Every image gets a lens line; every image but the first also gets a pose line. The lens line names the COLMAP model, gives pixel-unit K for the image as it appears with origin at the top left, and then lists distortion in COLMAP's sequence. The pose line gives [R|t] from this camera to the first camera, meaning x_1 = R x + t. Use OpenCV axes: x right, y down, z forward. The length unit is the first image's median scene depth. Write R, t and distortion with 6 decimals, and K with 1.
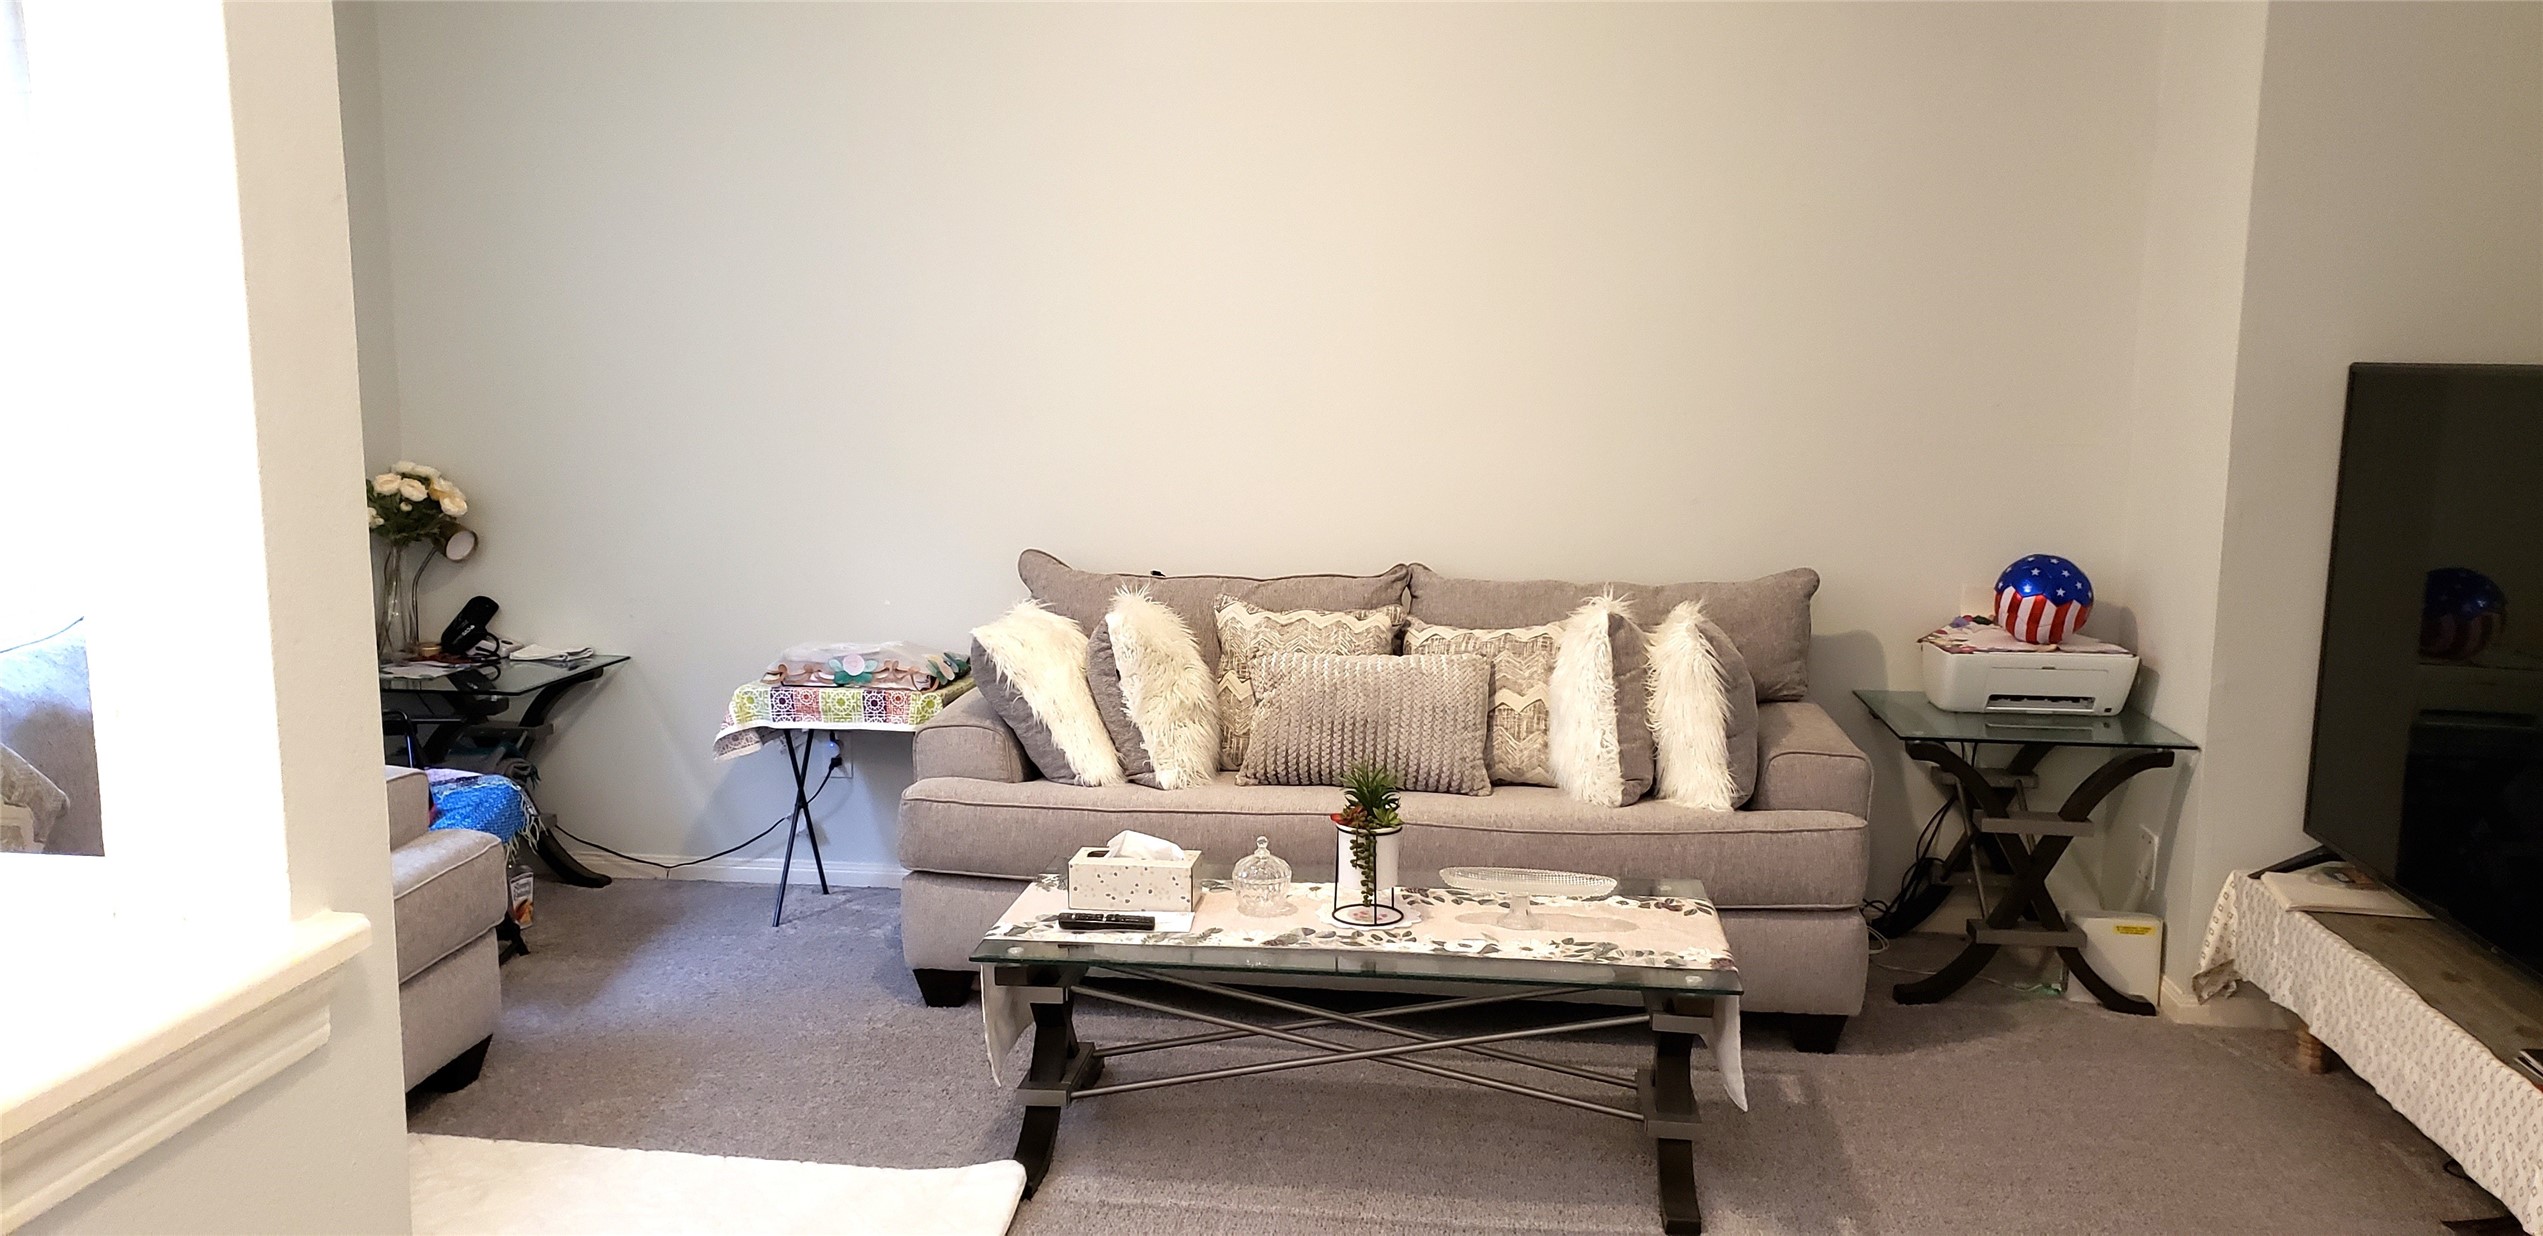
lens RADIAL K [[2034.9, 0, 1291.0], [0, 2034.9, 669.5], [0, 0, 1]] dist [0.292821, -0.653183]
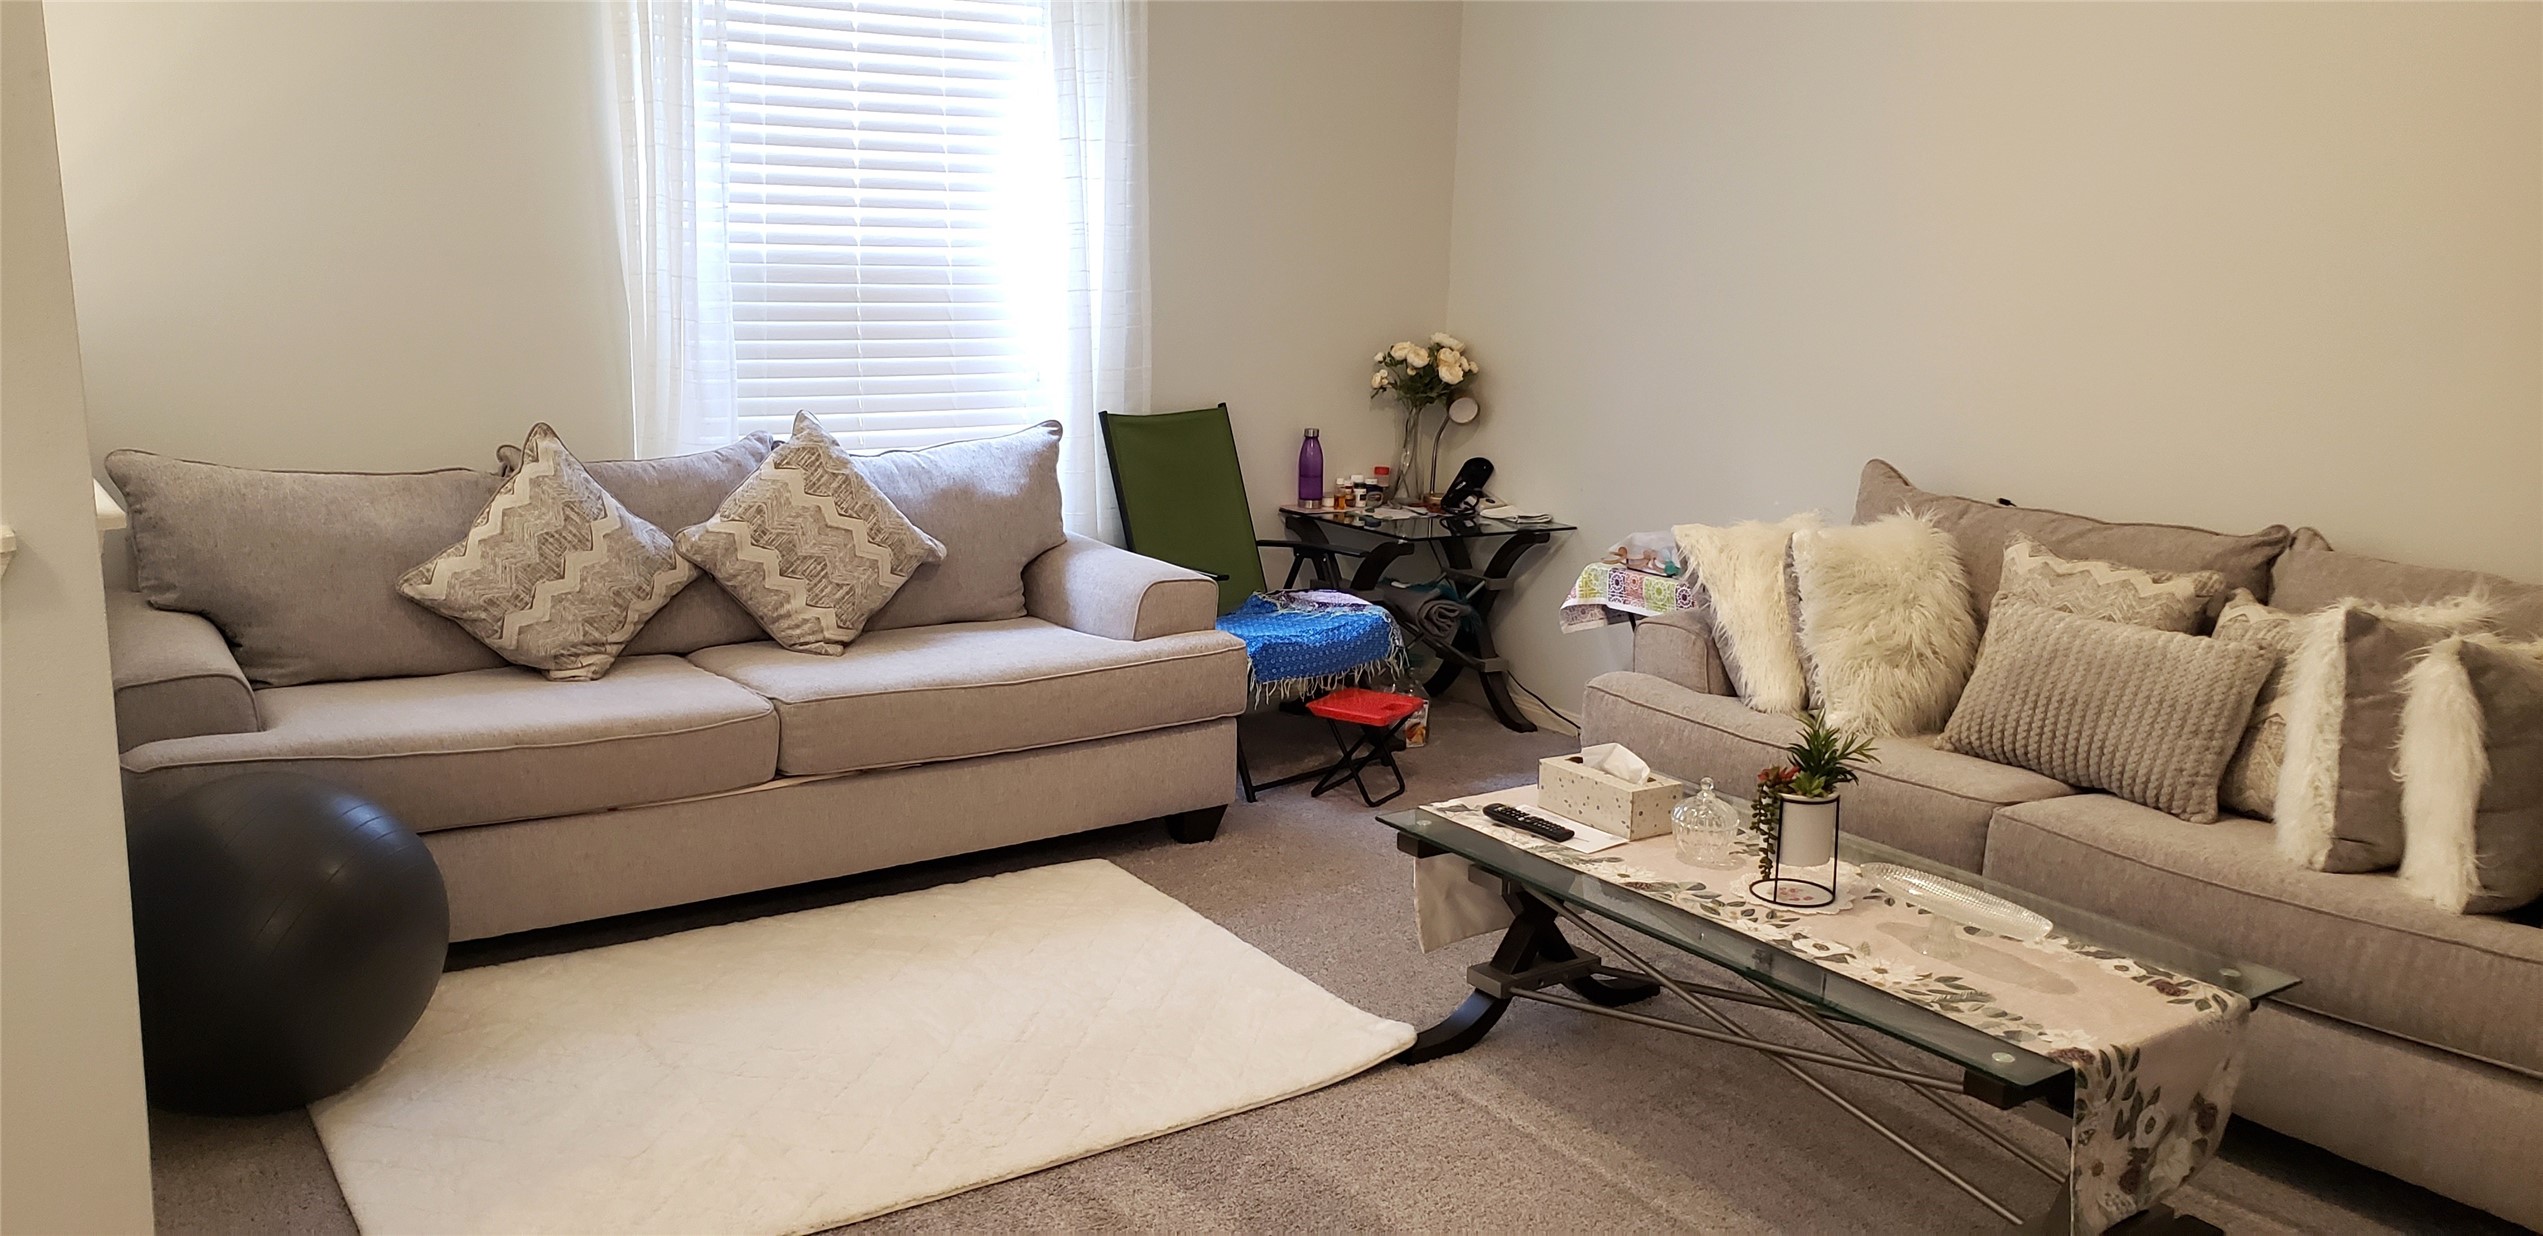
lens RADIAL K [[2034.9, 0, 1291.0], [0, 2034.9, 669.5], [0, 0, 1]] dist [0.292821, -0.653183]
pose [[0.685661, 0.180304, -0.705238, 0.428707], [-0.151525, 0.982968, 0.103991, -0.027674], [0.711976, 0.035558, 0.701303, 0.199666]]
